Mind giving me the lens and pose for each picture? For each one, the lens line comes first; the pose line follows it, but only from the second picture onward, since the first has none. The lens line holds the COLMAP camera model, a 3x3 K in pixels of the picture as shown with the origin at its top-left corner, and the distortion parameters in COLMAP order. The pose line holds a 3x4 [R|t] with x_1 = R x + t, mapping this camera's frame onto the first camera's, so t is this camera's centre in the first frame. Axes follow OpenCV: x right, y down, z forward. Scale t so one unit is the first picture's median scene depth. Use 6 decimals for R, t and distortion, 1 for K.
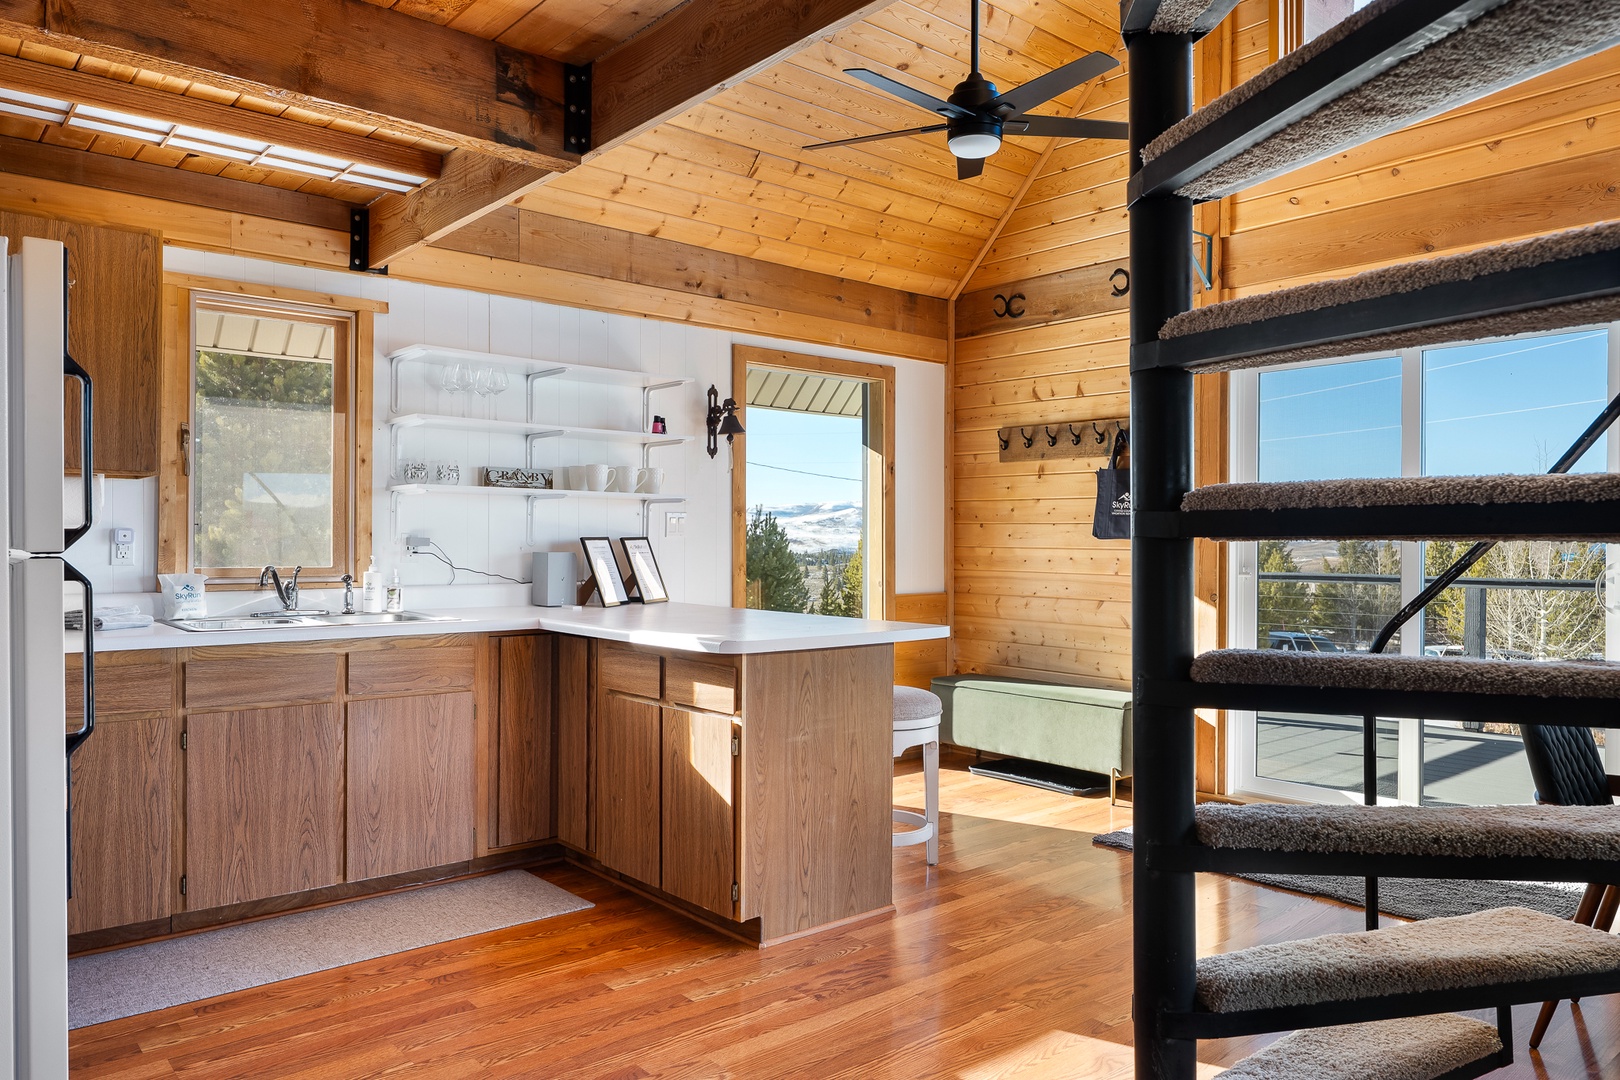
lens RADIAL K [[1121.8, 0, 809.5], [0, 1121.8, 542.1], [0, 0, 1]] dist [-0.006630, 0.004289]
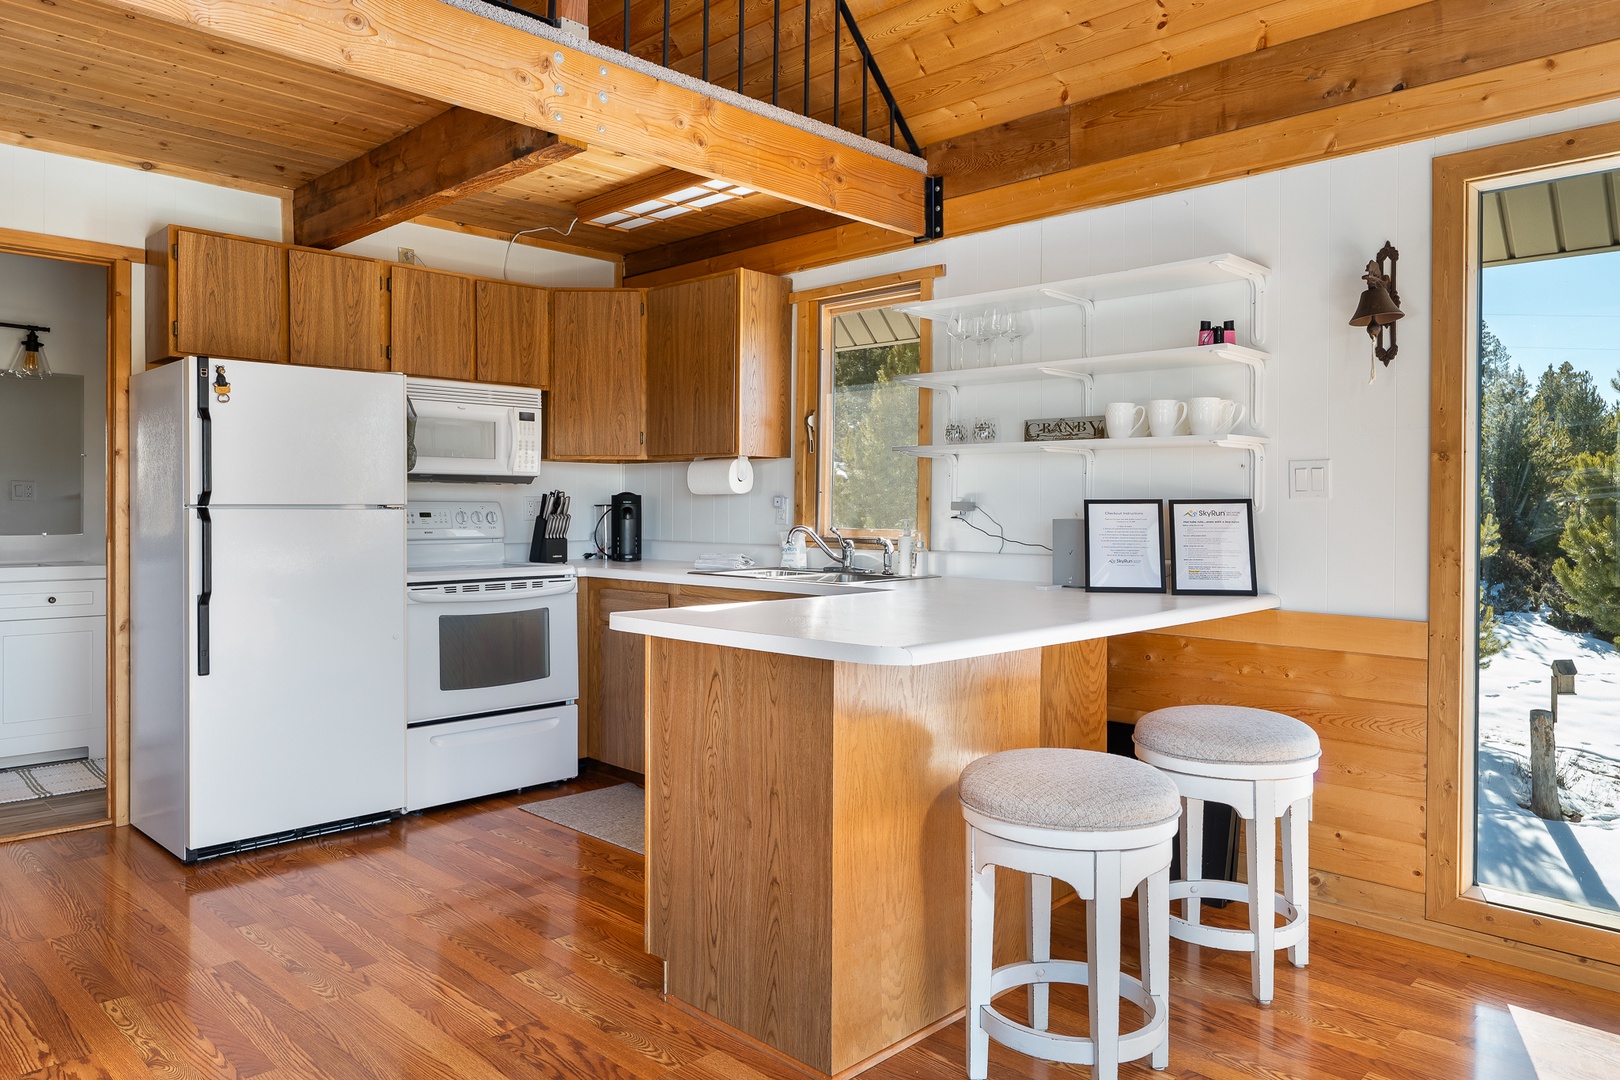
lens RADIAL K [[1121.8, 0, 798.8], [0, 1121.8, 504.5], [0, 0, 1]] dist [-0.006630, 0.004289]
pose [[0.068008, -0.006778, -0.997662, 0.748447], [-0.007258, 0.999947, -0.007289, 0.008192], [0.997658, 0.007737, 0.067955, 1.002469]]
